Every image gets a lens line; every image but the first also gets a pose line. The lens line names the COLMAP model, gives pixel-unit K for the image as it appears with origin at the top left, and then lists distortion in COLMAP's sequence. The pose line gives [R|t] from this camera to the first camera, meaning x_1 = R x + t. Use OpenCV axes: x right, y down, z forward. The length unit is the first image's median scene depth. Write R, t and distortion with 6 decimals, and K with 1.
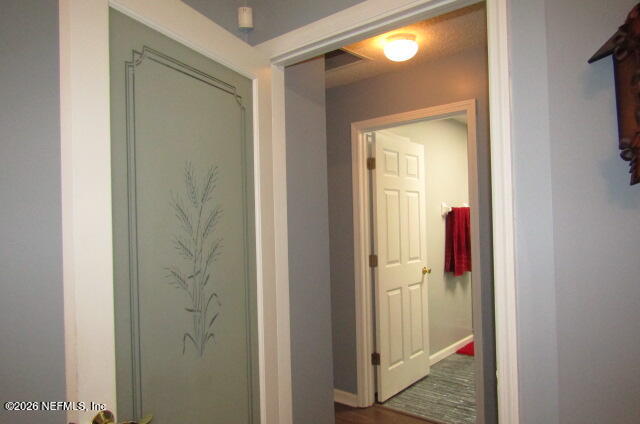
lens RADIAL K [[455.8, 0, 320.0], [0, 455.8, 212.0], [0, 0, 1]] dist [-0.005024, -0.001374]
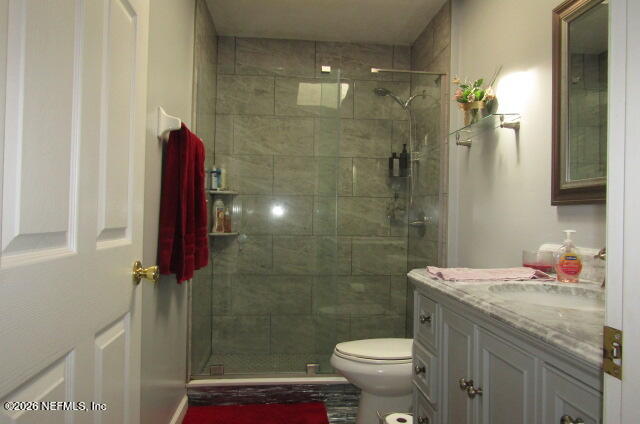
lens RADIAL K [[455.8, 0, 320.0], [0, 455.8, 212.0], [0, 0, 1]] dist [-0.005024, -0.001374]
pose [[0.698887, 0.045732, 0.713769, 0.079240], [-0.047917, 0.998705, -0.017071, 0.075590], [-0.713626, -0.022271, 0.700173, 0.607720]]
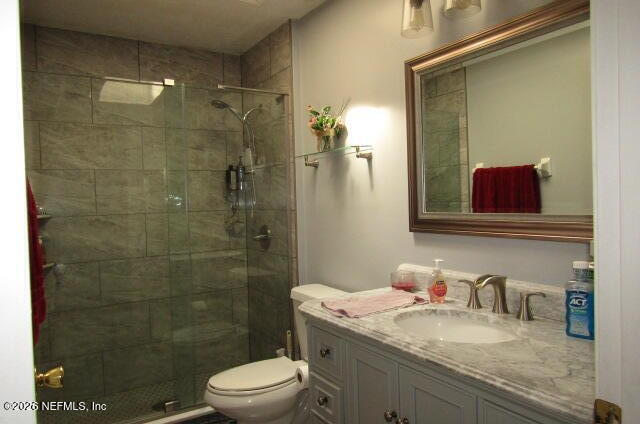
lens RADIAL K [[455.8, 0, 320.0], [0, 455.8, 212.0], [0, 0, 1]] dist [-0.005024, -0.001374]
pose [[0.304392, -0.008196, 0.952511, 0.036524], [0.004258, 0.999965, 0.007244, 0.031131], [-0.952537, 0.001851, 0.304417, 0.684751]]
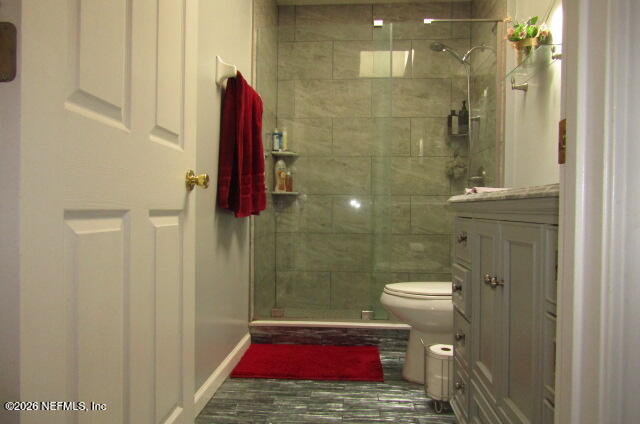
lens RADIAL K [[455.8, 0, 320.0], [0, 455.8, 212.0], [0, 0, 1]] dist [-0.005024, -0.001374]
pose [[0.808552, 0.030801, 0.587618, 0.088548], [-0.041458, 0.999129, 0.004675, 0.130127], [-0.586962, -0.028142, 0.809125, 0.570017]]
